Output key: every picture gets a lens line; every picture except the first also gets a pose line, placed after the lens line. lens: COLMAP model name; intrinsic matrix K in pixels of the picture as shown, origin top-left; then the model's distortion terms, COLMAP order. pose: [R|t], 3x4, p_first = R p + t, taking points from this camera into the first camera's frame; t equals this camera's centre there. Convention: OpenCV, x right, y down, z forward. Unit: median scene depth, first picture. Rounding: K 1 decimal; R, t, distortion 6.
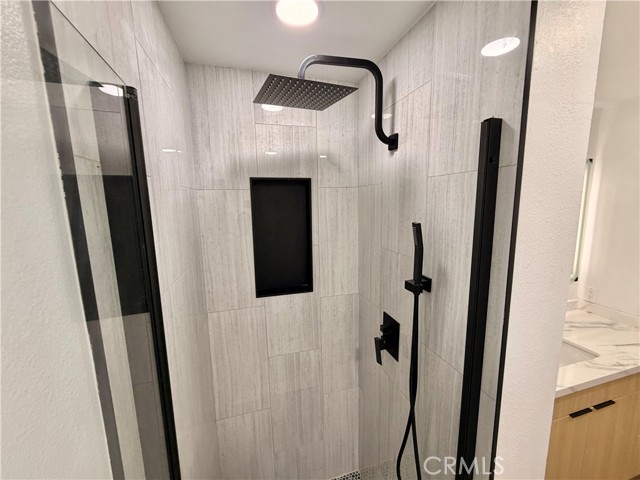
lens RADIAL K [[255.3, 0, 319.0], [0, 255.3, 236.8], [0, 0, 1]] dist [-0.001530, -0.000153]
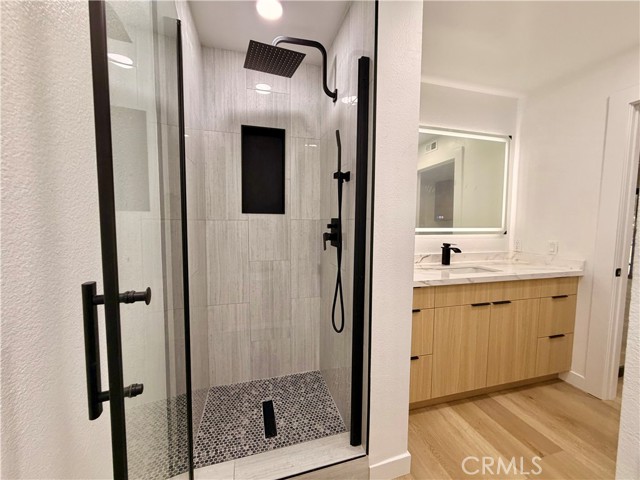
lens RADIAL K [[255.3, 0, 320.5], [0, 255.3, 239.0], [0, 0, 1]] dist [-0.001530, -0.000153]
pose [[0.999406, 0.030657, -0.015762, 0.198520], [-0.031712, 0.996916, -0.071777, 0.456107], [0.013513, 0.072235, 0.997296, -0.347701]]
